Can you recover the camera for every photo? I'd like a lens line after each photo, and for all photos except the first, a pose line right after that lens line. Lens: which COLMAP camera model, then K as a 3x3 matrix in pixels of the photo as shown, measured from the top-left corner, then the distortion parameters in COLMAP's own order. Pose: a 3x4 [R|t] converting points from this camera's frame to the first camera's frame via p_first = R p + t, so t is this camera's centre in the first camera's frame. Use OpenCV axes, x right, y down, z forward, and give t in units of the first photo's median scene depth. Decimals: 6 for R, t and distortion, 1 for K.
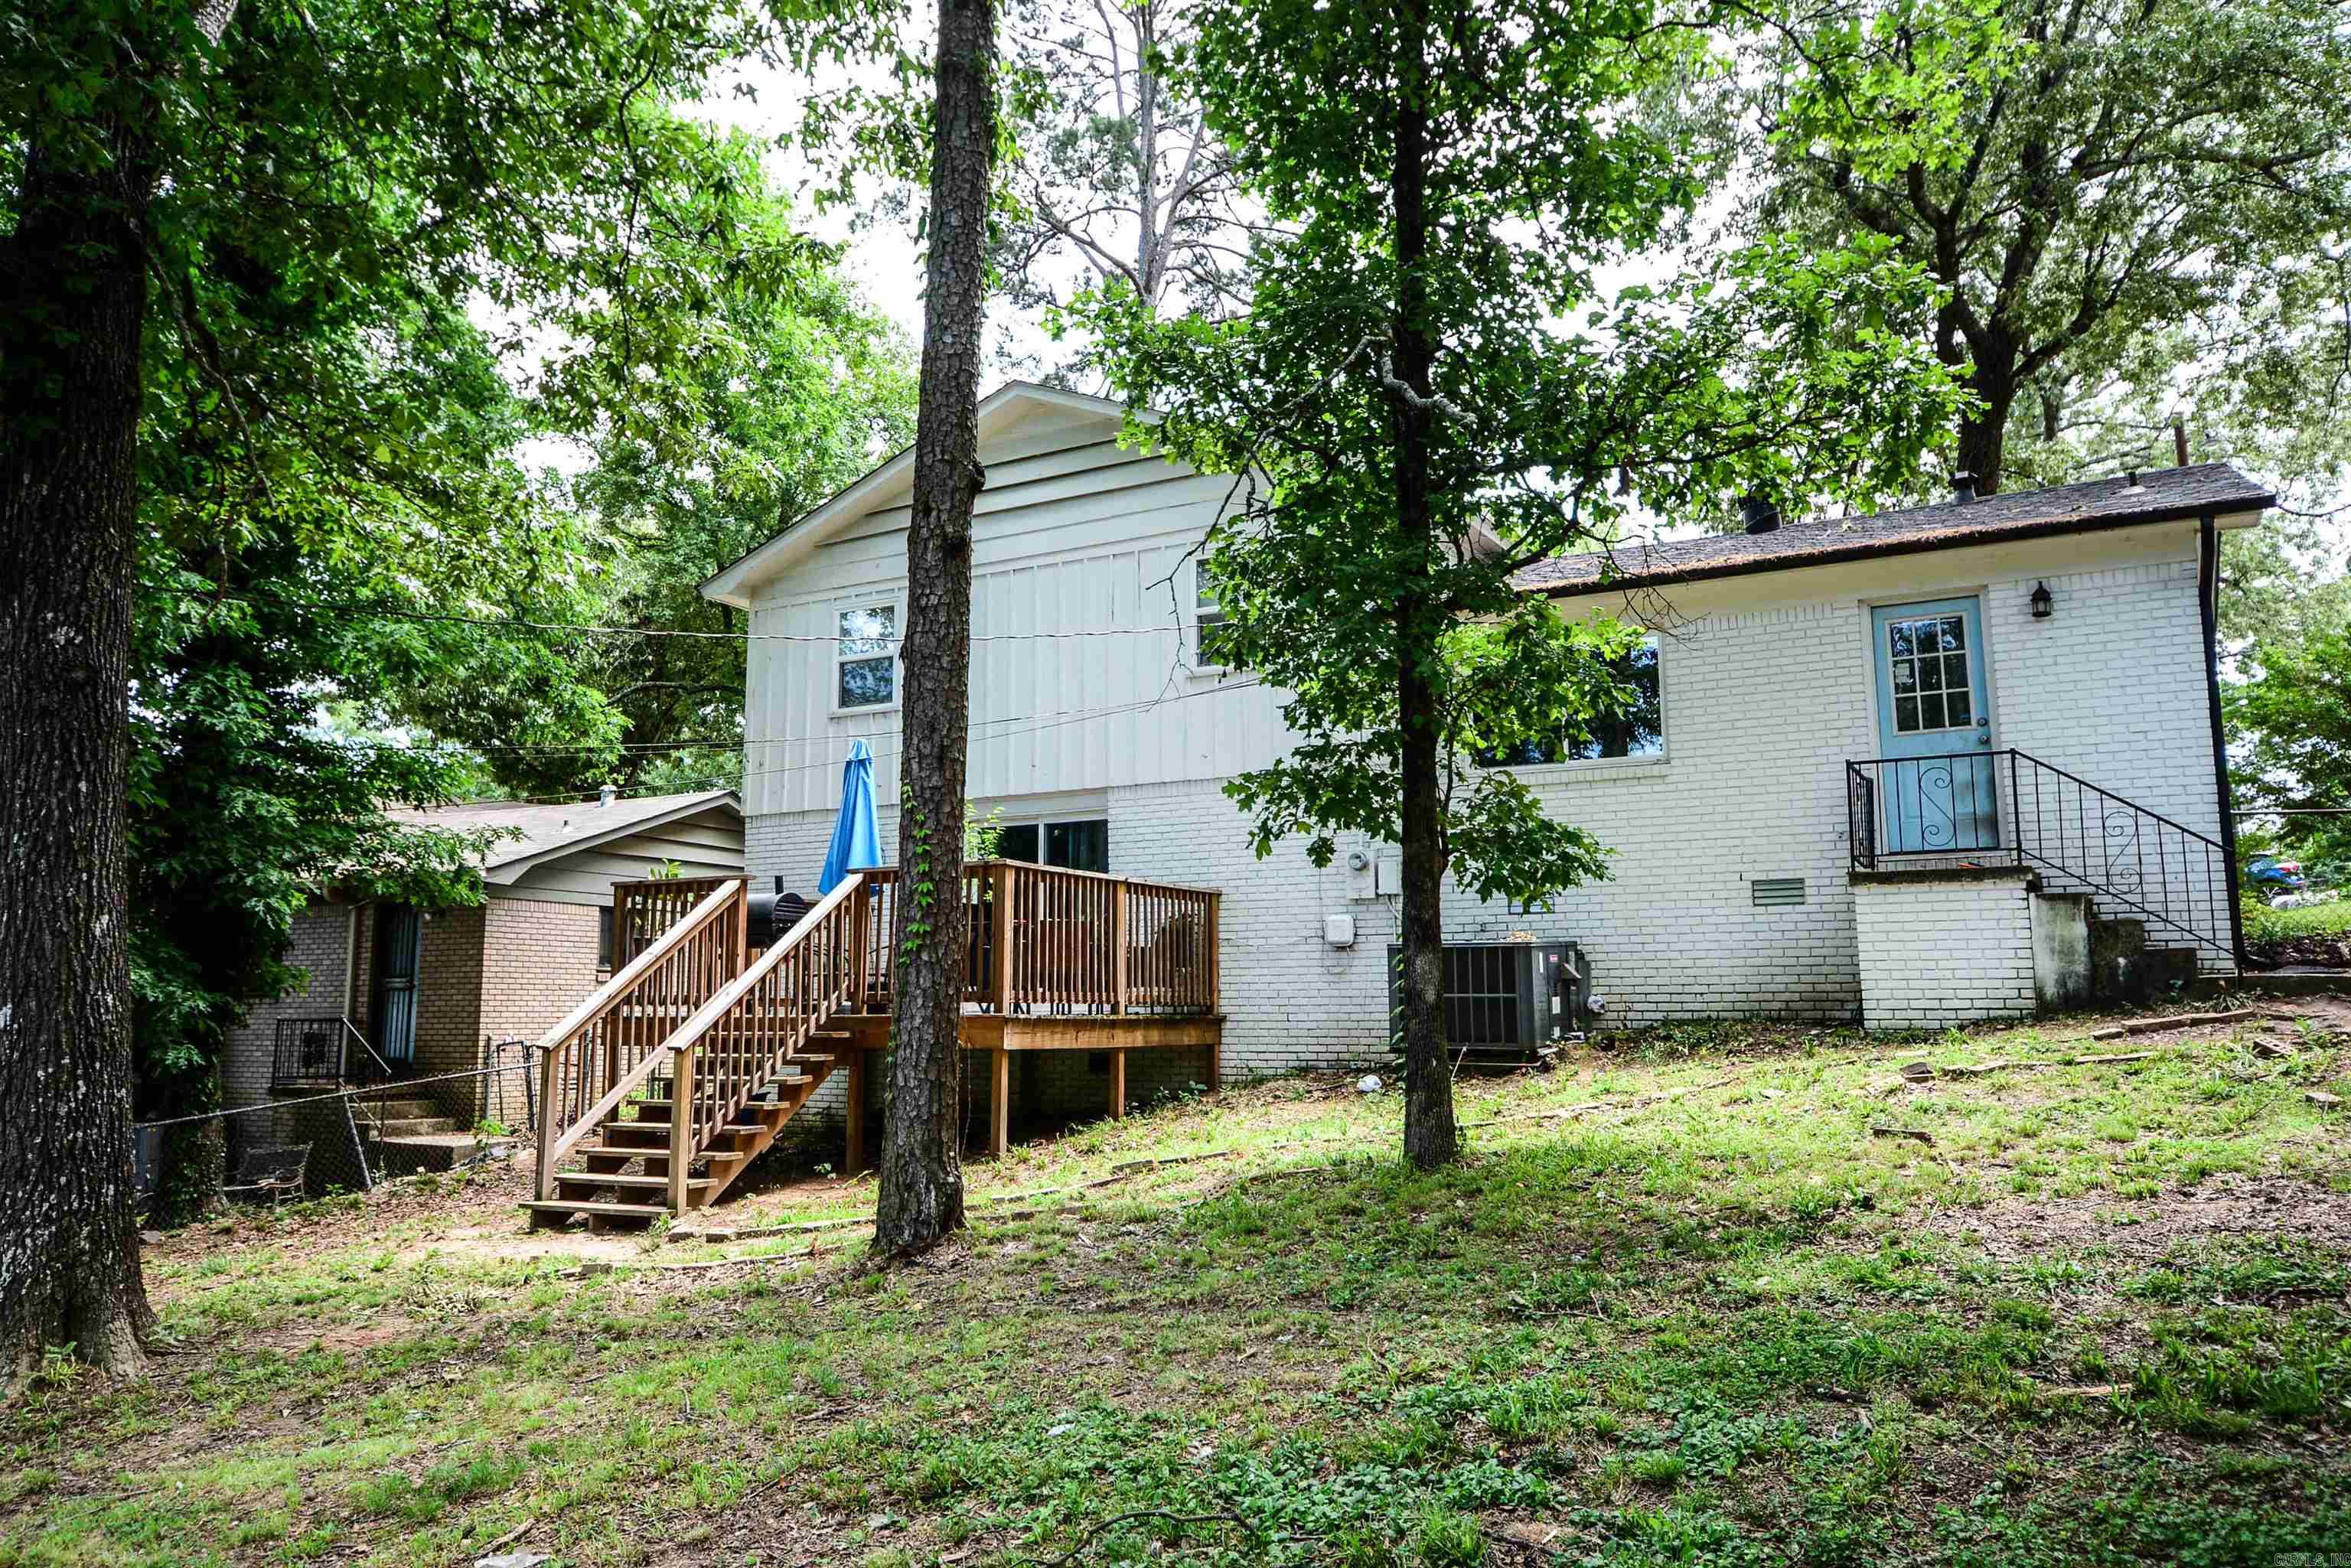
lens RADIAL K [[1643.4, 0, 1175.5], [0, 1643.4, 784.0], [0, 0, 1]] dist [0.009104, -0.001134]
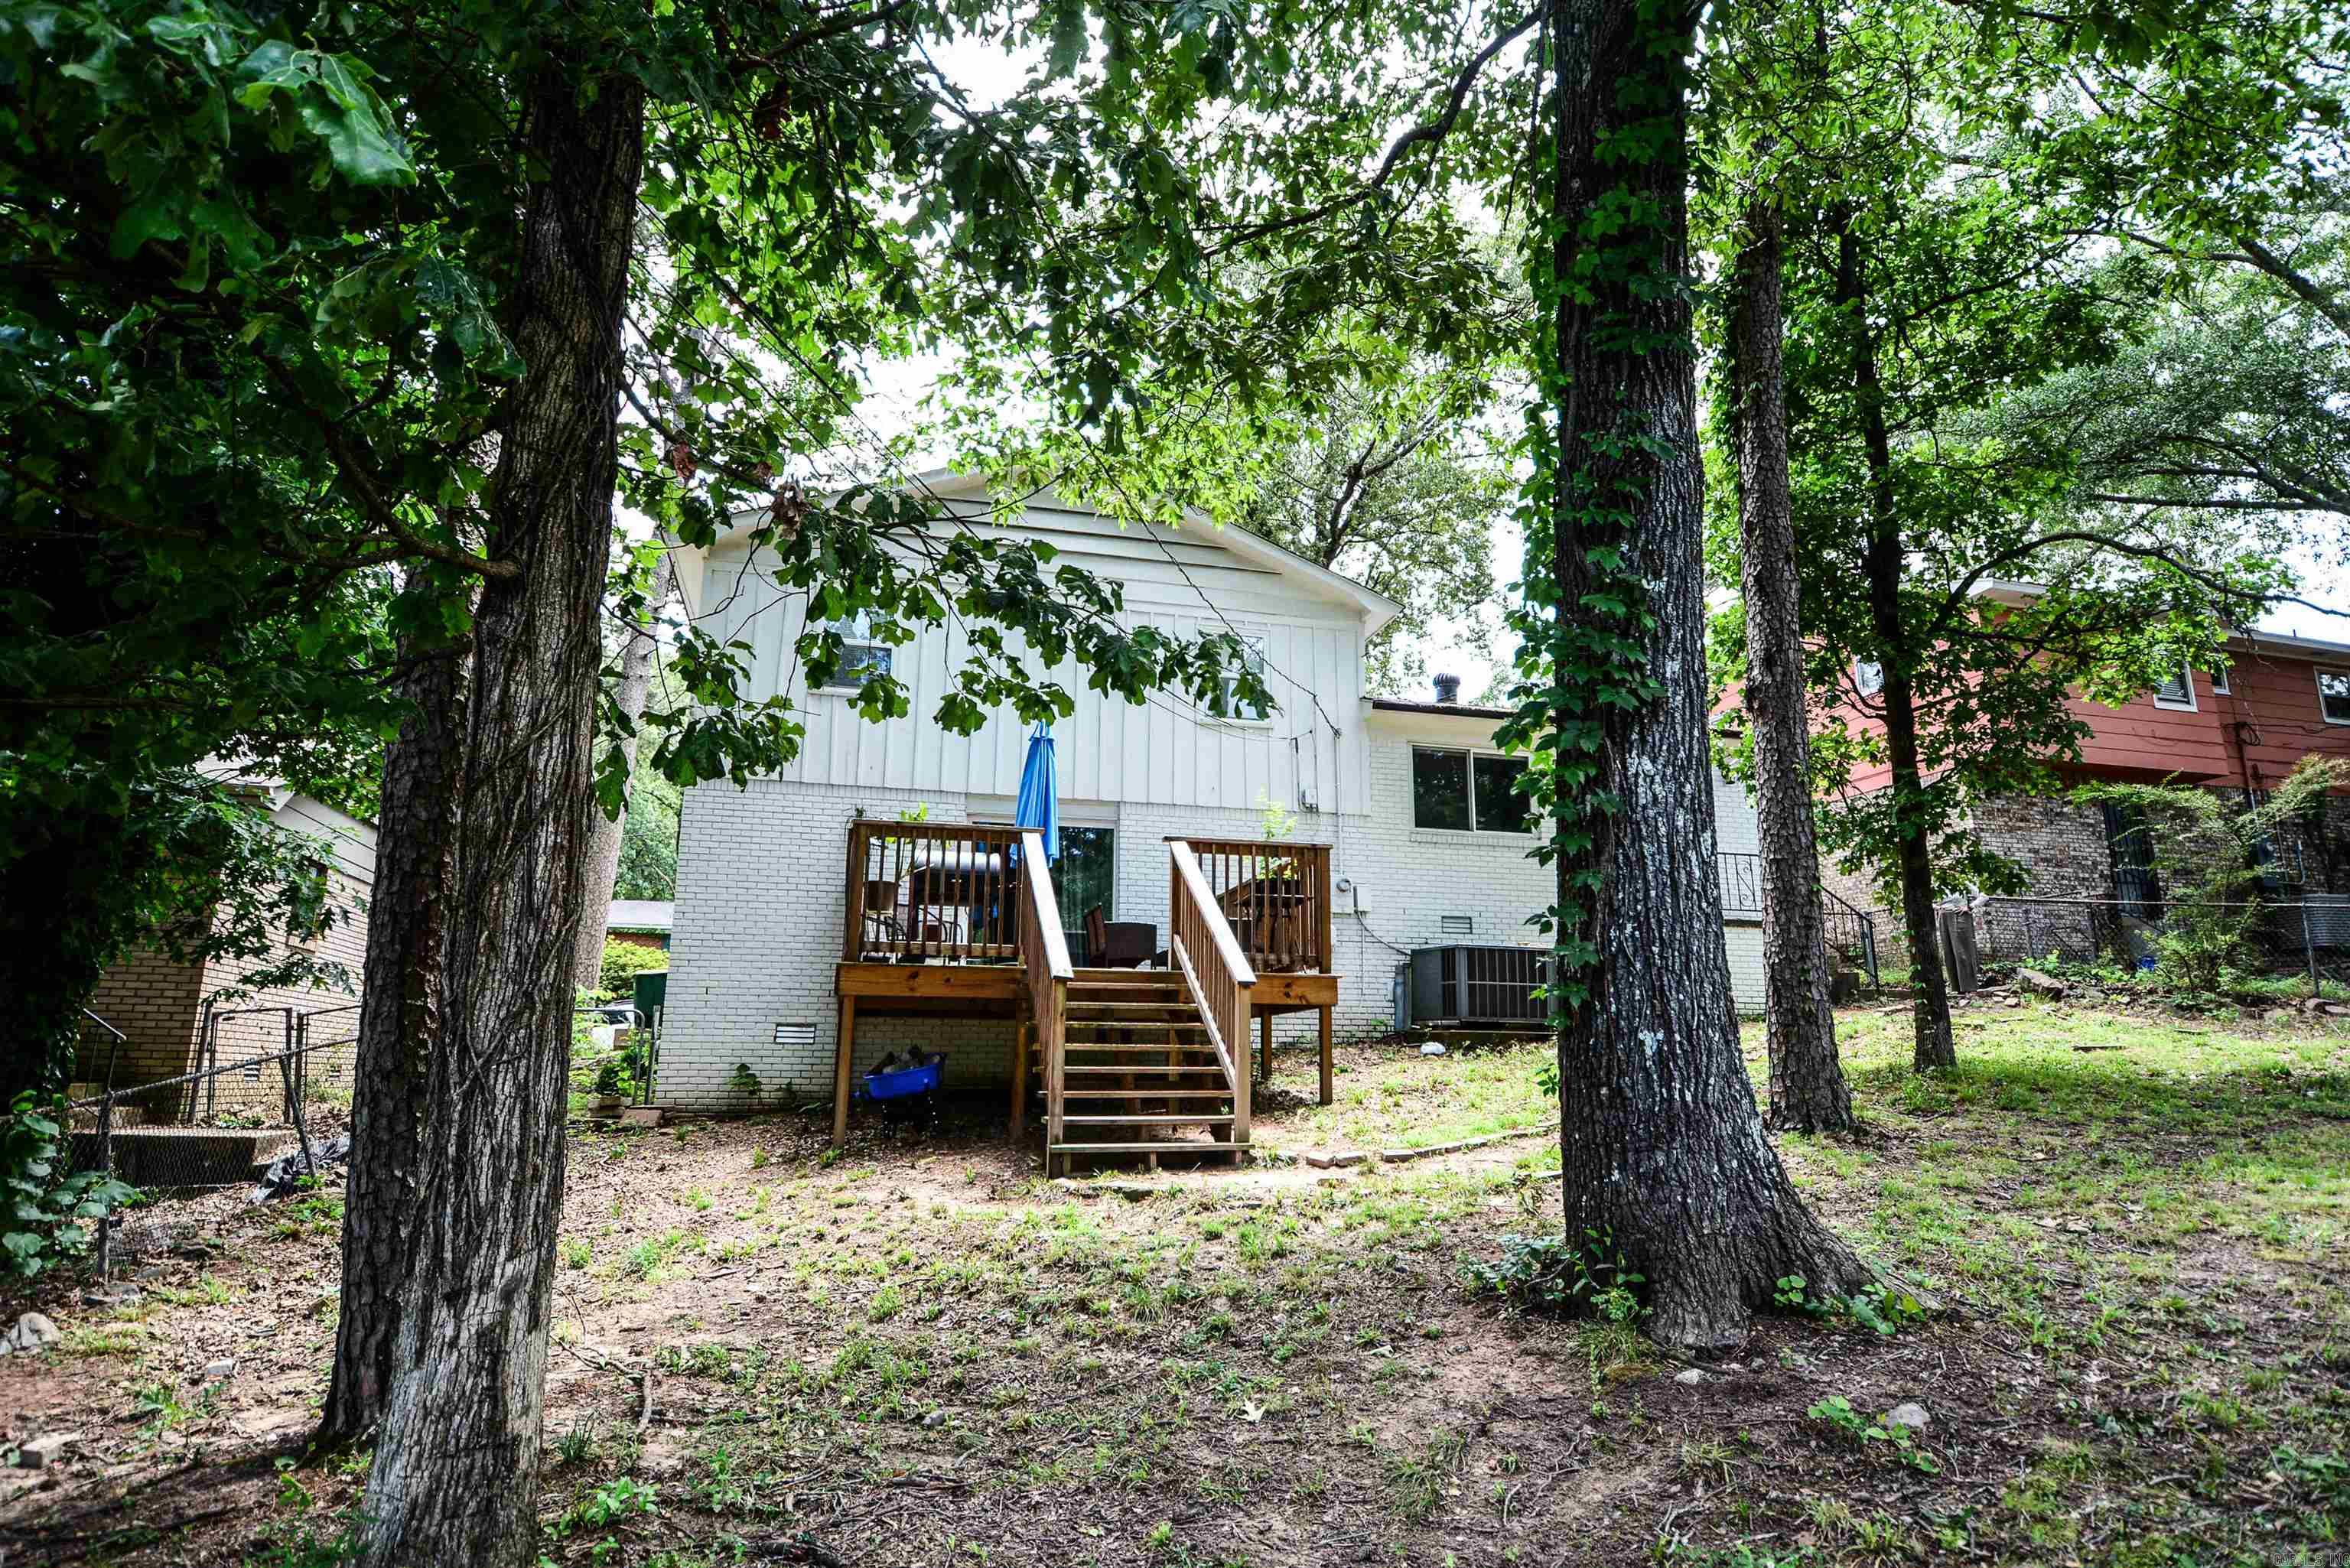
lens RADIAL K [[1246.6, 0, 1182.5], [0, 1246.6, 773.4], [0, 0, 1]] dist [0.021714, -0.028057]
pose [[0.736104, 0.166237, 0.656137, -0.774882], [-0.102721, 0.985580, -0.134464, 0.126692], [-0.669029, 0.031580, 0.742565, 0.401658]]
